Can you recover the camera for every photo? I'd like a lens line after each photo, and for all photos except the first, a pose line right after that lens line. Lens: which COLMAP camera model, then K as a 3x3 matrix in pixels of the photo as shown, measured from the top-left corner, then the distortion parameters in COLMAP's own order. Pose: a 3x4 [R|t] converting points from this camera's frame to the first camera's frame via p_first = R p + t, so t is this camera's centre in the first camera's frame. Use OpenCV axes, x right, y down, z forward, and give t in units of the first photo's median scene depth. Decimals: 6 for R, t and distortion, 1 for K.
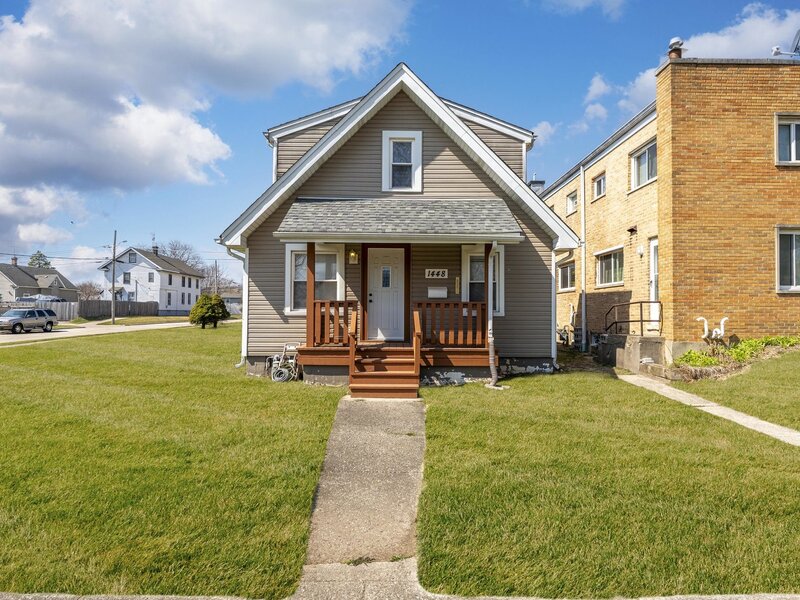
lens RADIAL K [[411.6, 0, 400.0], [0, 411.6, 300.0], [0, 0, 1]] dist [0.000404, 0.000439]
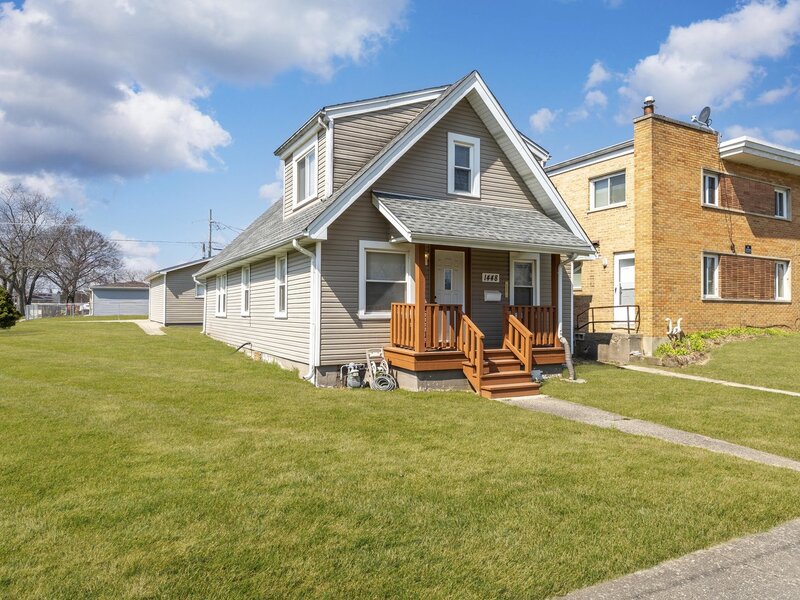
lens RADIAL K [[472.1, 0, 400.0], [0, 472.1, 300.0], [0, 0, 1]] dist [-0.000709, -0.000093]
pose [[0.903411, 0.009684, 0.428665, -0.632341], [-0.012572, 0.999913, 0.003906, -0.009953], [-0.428590, -0.008918, 0.903455, 0.018675]]
